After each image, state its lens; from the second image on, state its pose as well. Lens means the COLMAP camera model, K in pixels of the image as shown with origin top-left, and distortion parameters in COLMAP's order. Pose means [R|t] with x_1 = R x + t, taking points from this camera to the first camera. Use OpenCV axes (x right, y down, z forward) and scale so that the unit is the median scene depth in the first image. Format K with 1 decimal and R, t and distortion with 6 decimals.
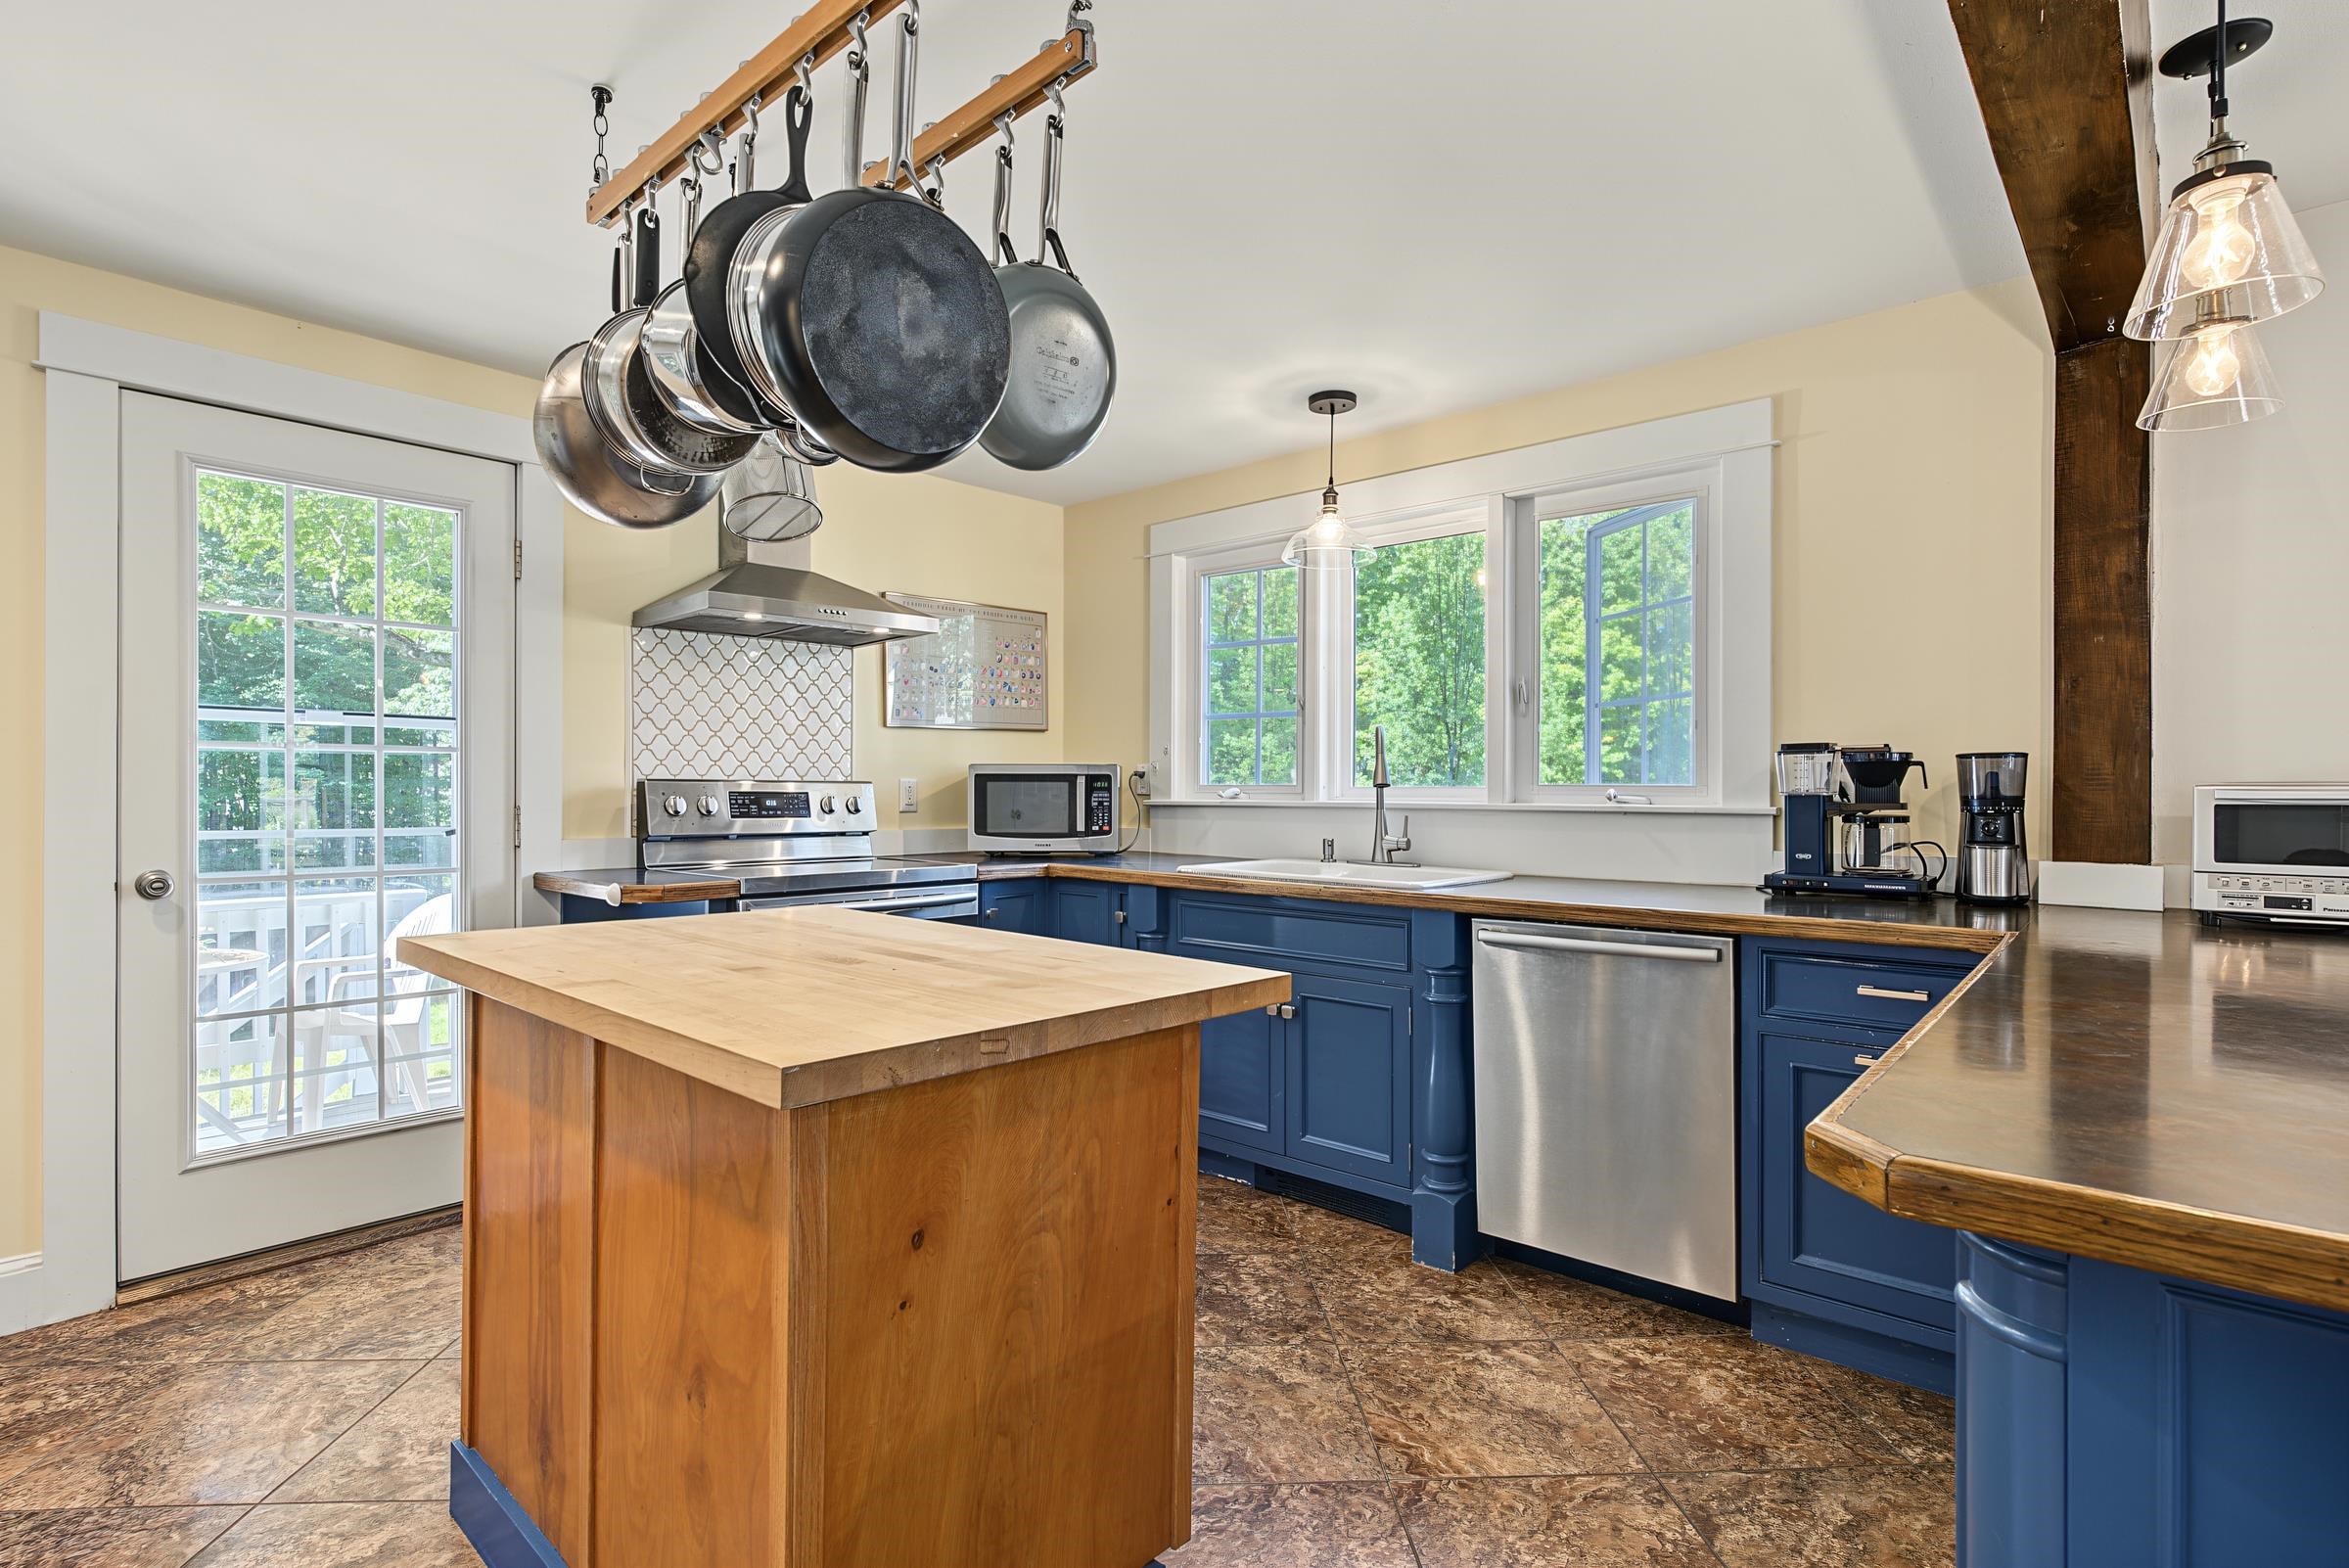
lens RADIAL K [[1131.2, 0, 1164.4], [0, 1131.2, 783.8], [0, 0, 1]] dist [-0.004989, 0.001134]
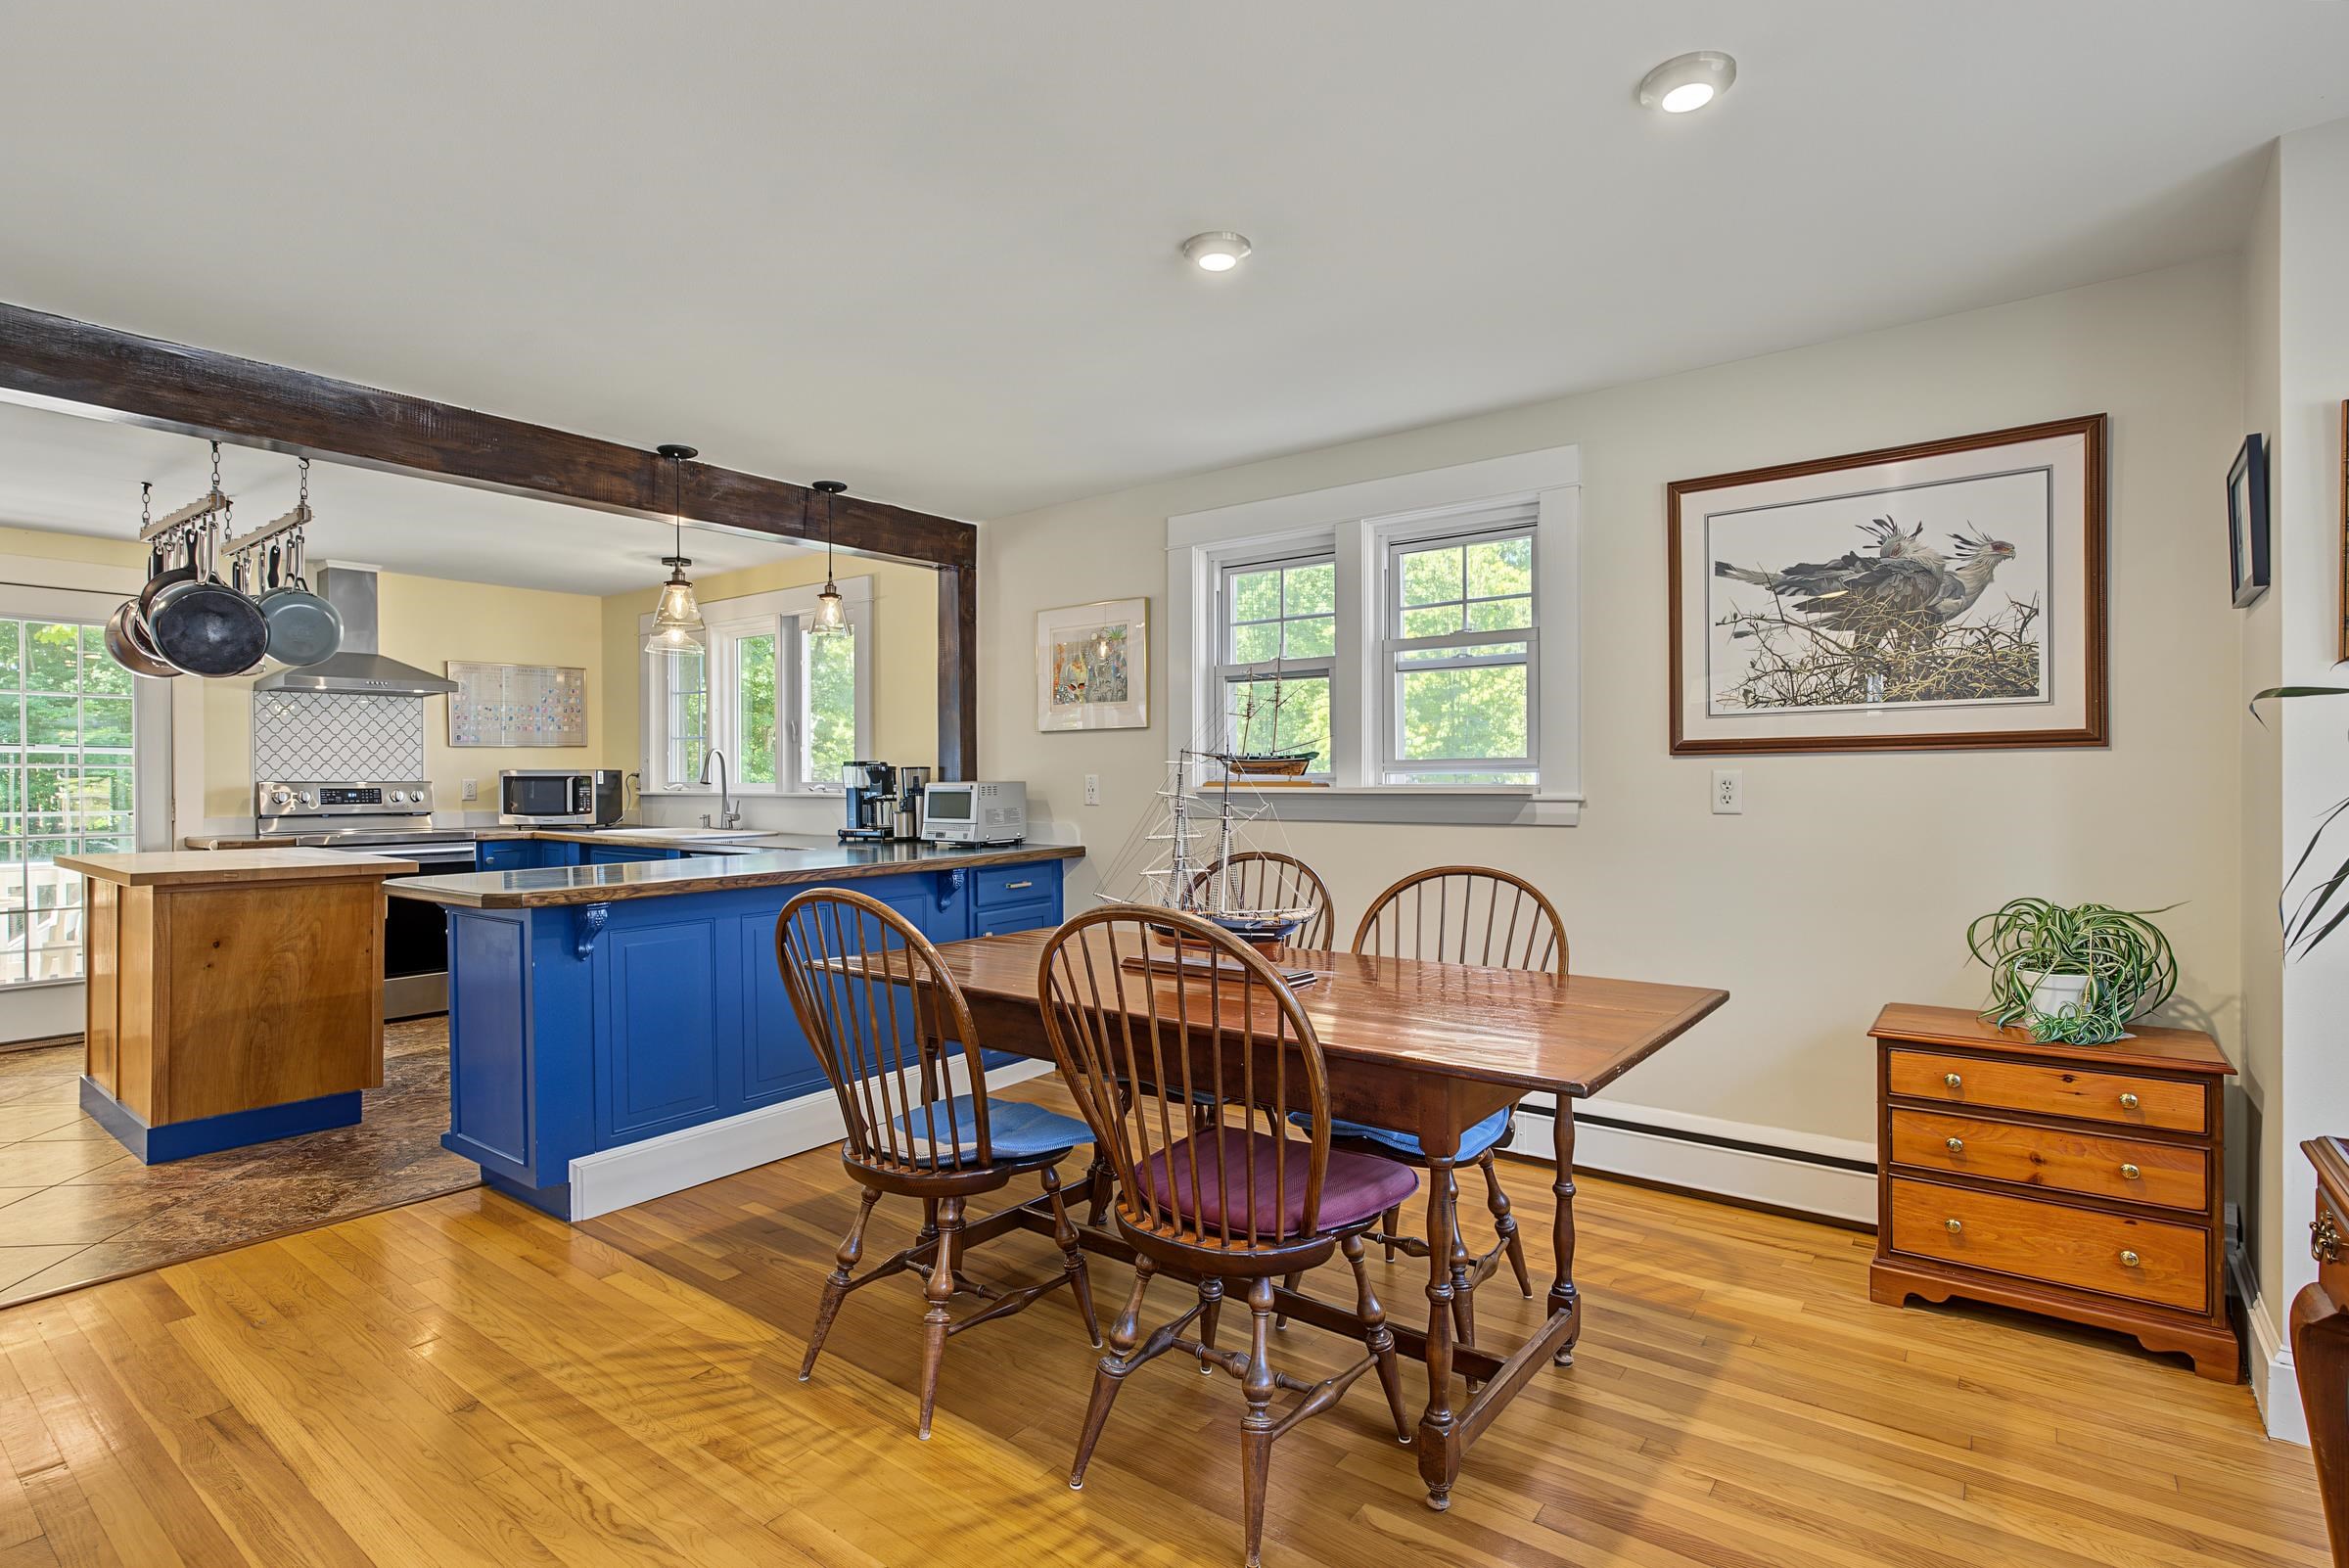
lens RADIAL K [[1131.2, 0, 1163.8], [0, 1131.2, 775.5], [0, 0, 1]] dist [-0.004989, 0.001134]
pose [[0.996326, -0.006189, 0.085414, 0.856309], [0.005946, 0.999978, 0.003098, -0.012382], [-0.085431, -0.002579, 0.996341, -0.916327]]
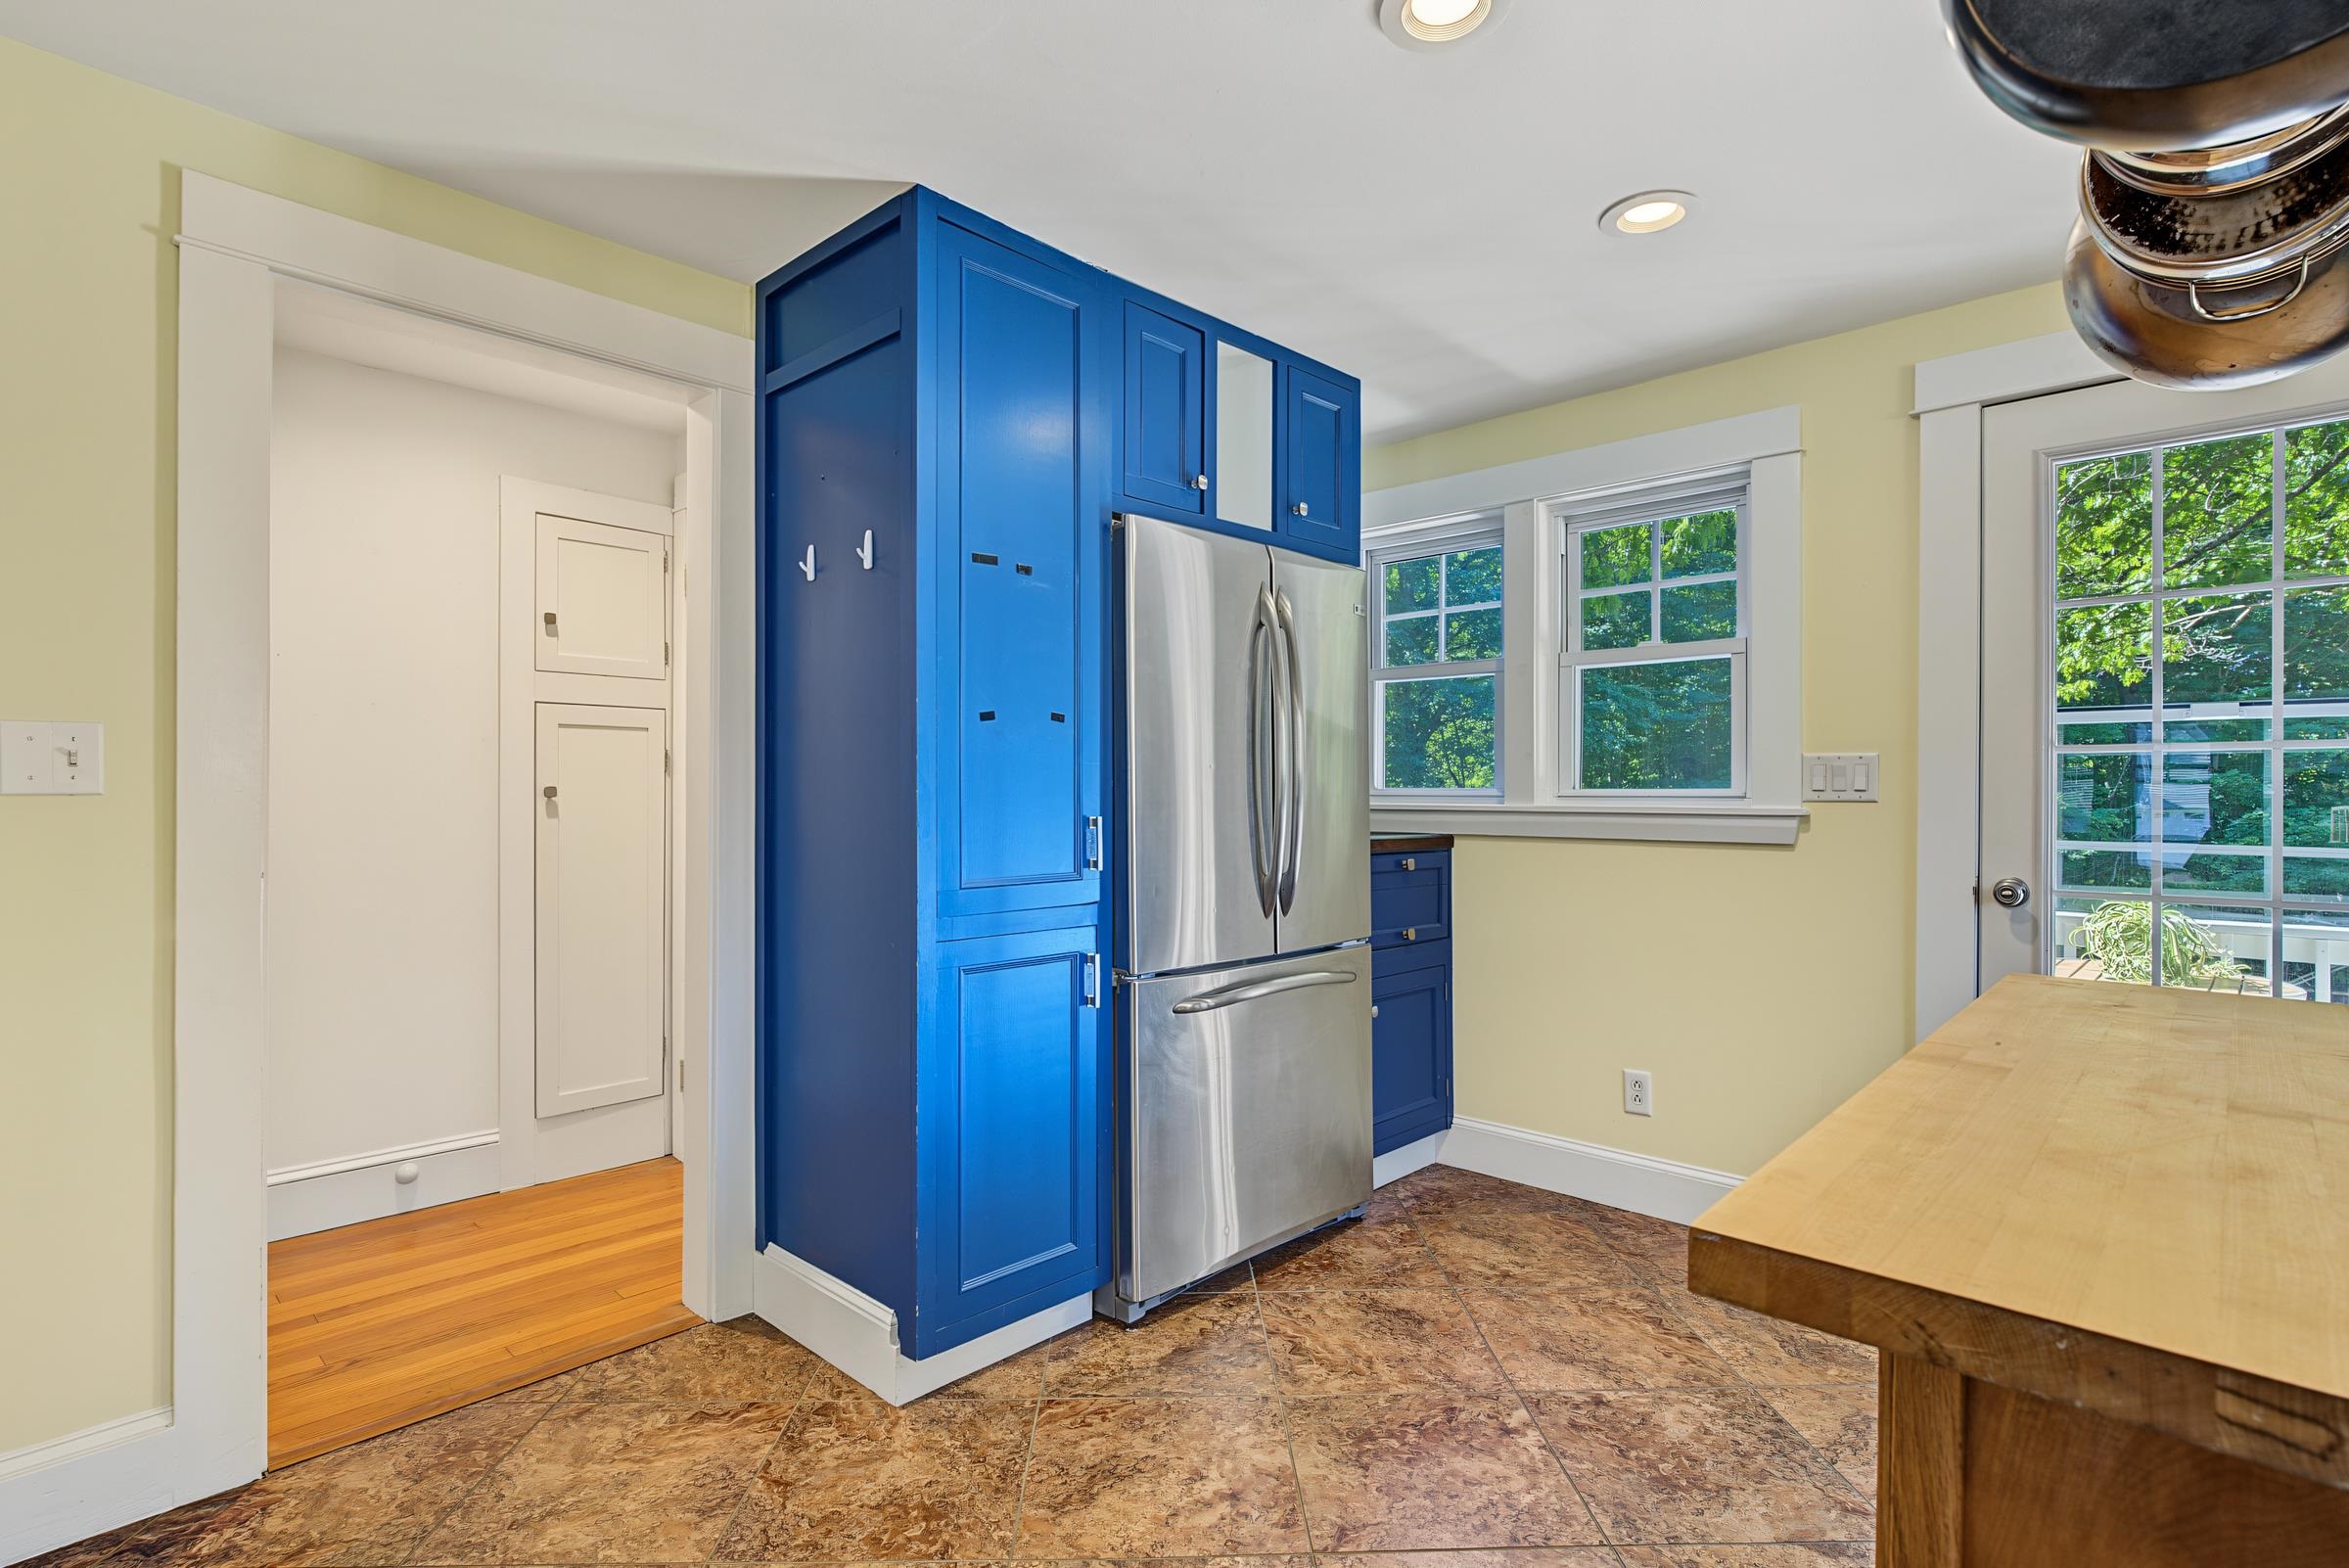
lens RADIAL K [[1131.2, 0, 1159.3], [0, 1131.2, 785.6], [0, 0, 1]] dist [-0.004989, 0.001134]
pose [[-0.024090, -0.005902, -0.999692, 0.111943], [0.000390, 0.999982, -0.005913, 0.000655], [0.999710, -0.000532, -0.024087, 0.247502]]
